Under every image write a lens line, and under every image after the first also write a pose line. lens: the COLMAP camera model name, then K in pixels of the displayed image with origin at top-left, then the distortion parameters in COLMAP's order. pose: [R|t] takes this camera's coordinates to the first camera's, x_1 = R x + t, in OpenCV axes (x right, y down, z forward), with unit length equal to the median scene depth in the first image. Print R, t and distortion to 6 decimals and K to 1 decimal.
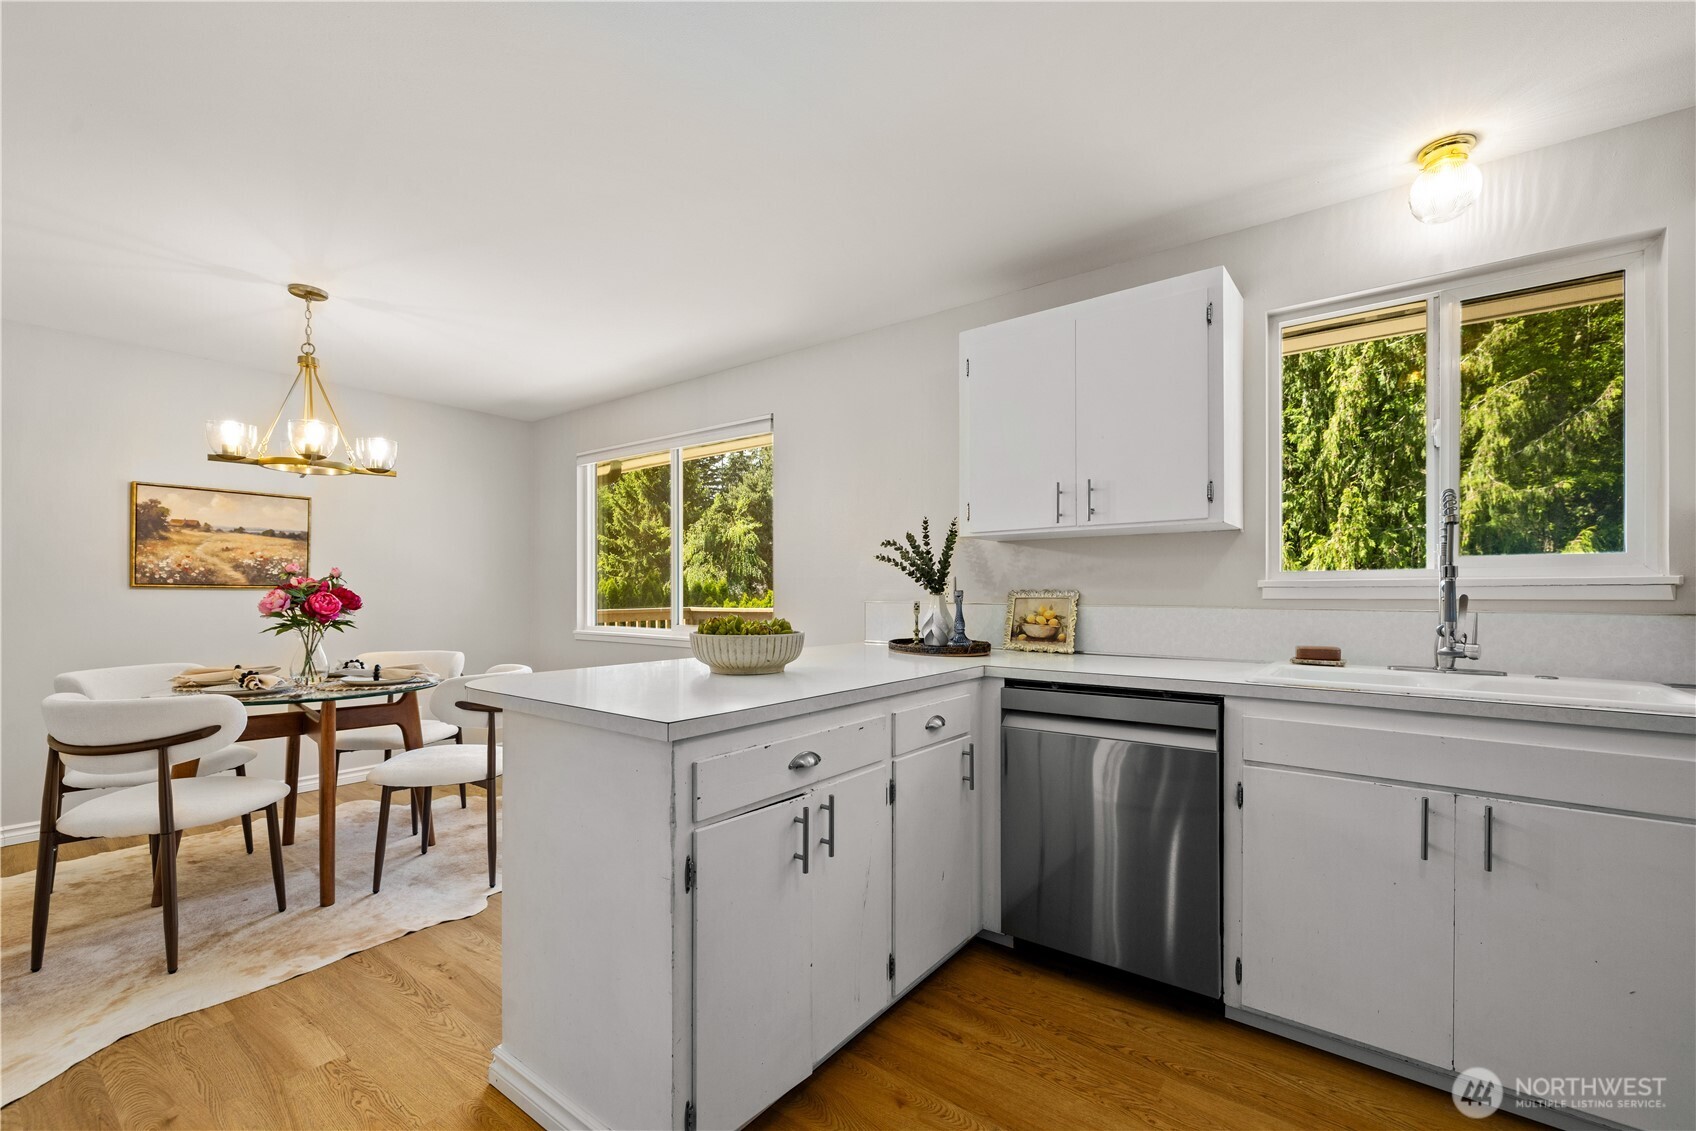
lens RADIAL K [[717.1, 0, 847.9], [0, 717.1, 580.6], [0, 0, 1]] dist [-0.001103, -0.000366]
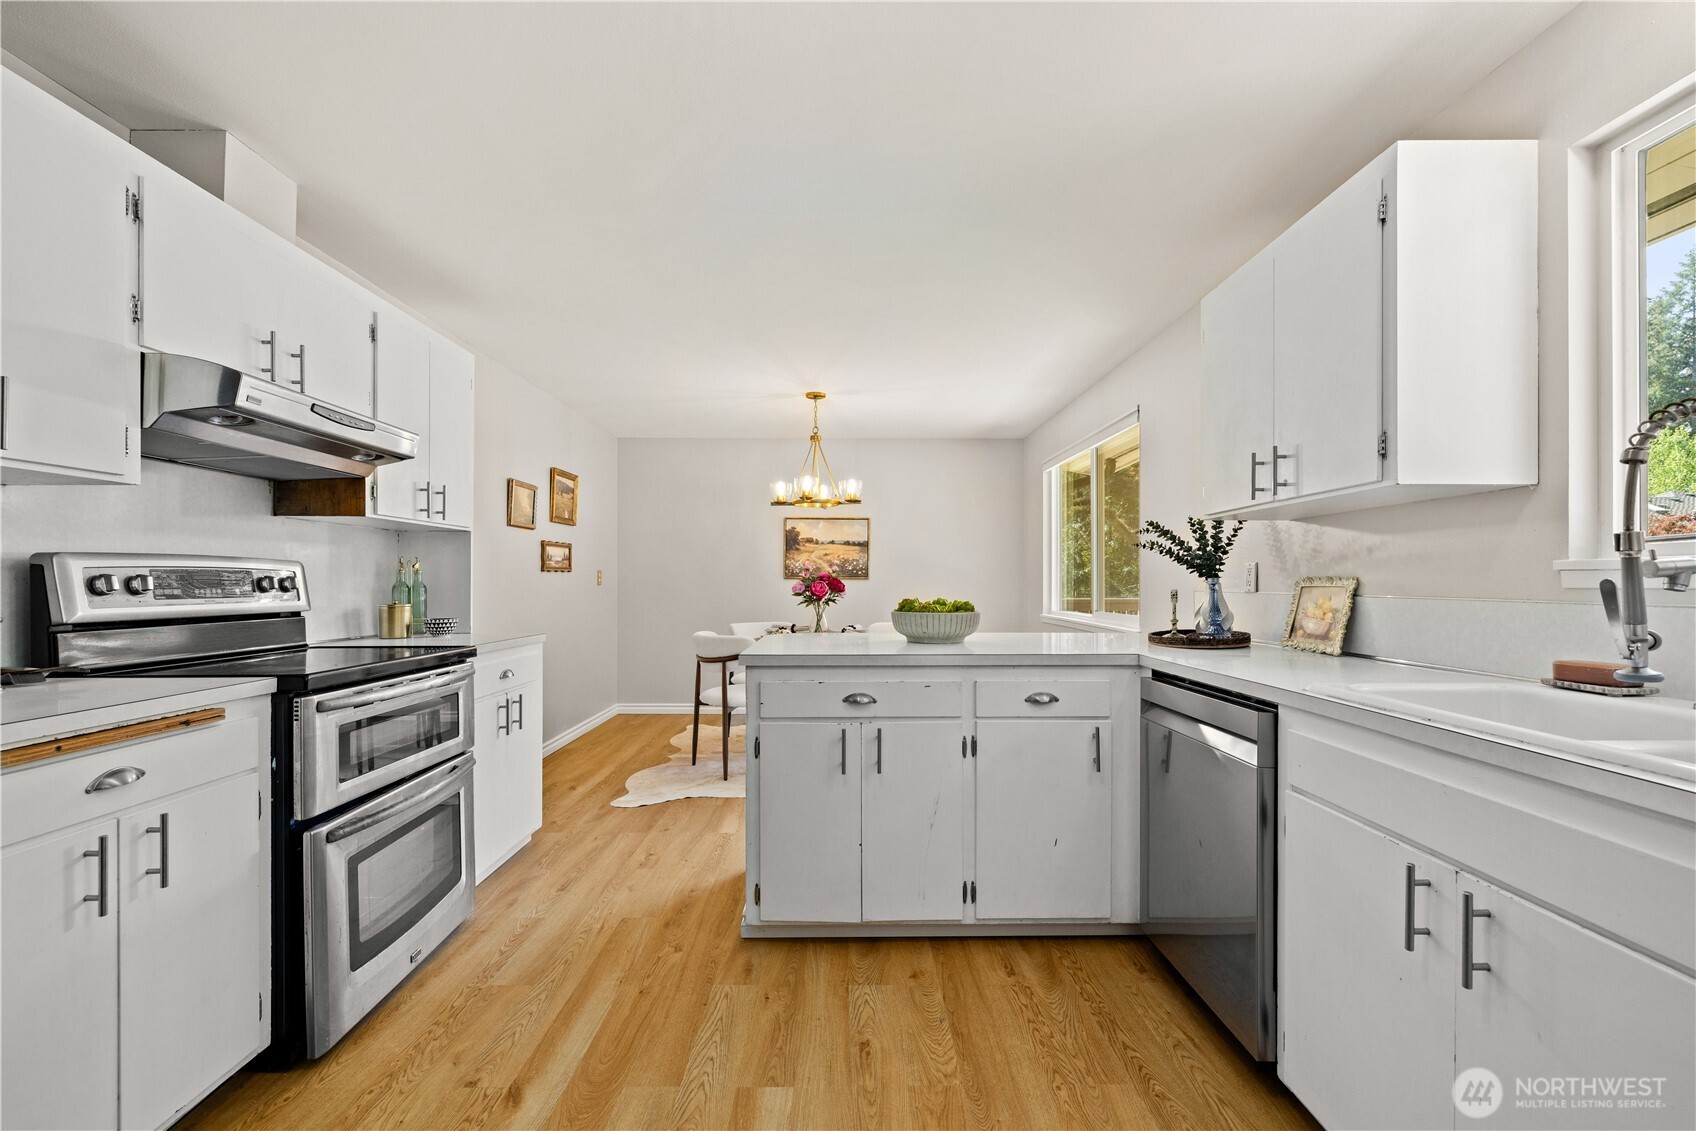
lens RADIAL K [[722.6, 0, 848.0], [0, 722.6, 565.5], [0, 0, 1]] dist [0.001616, 0.000049]
pose [[0.609508, -0.018353, -0.792567, 0.625054], [0.012882, 0.999829, -0.013245, 0.004237], [0.792675, -0.002137, 0.609641, 0.069307]]
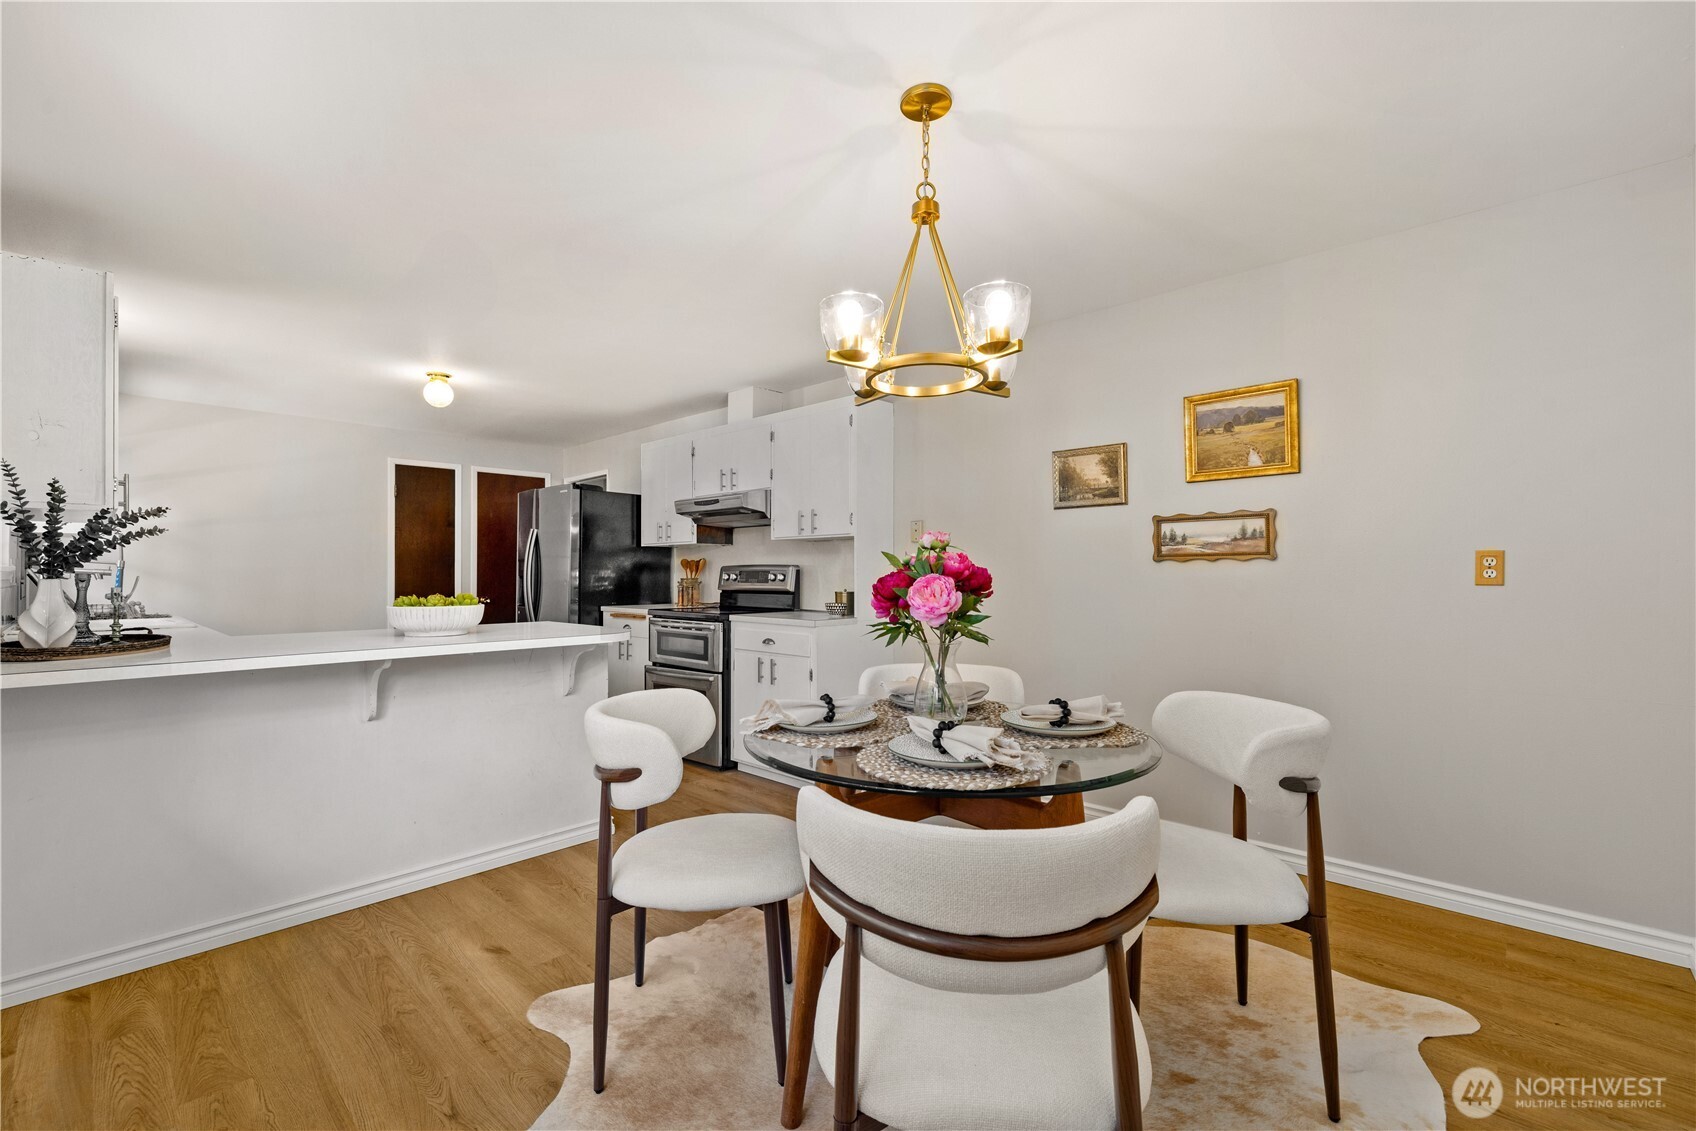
lens RADIAL K [[722.6, 0, 848.0], [0, 722.6, 565.5], [0, 0, 1]] dist [0.001616, 0.000049]
pose [[-0.994085, 0.005687, 0.108454, -0.854118], [0.003424, 0.999773, -0.021042, 0.015507], [-0.108549, -0.020546, -0.993879, 1.805911]]
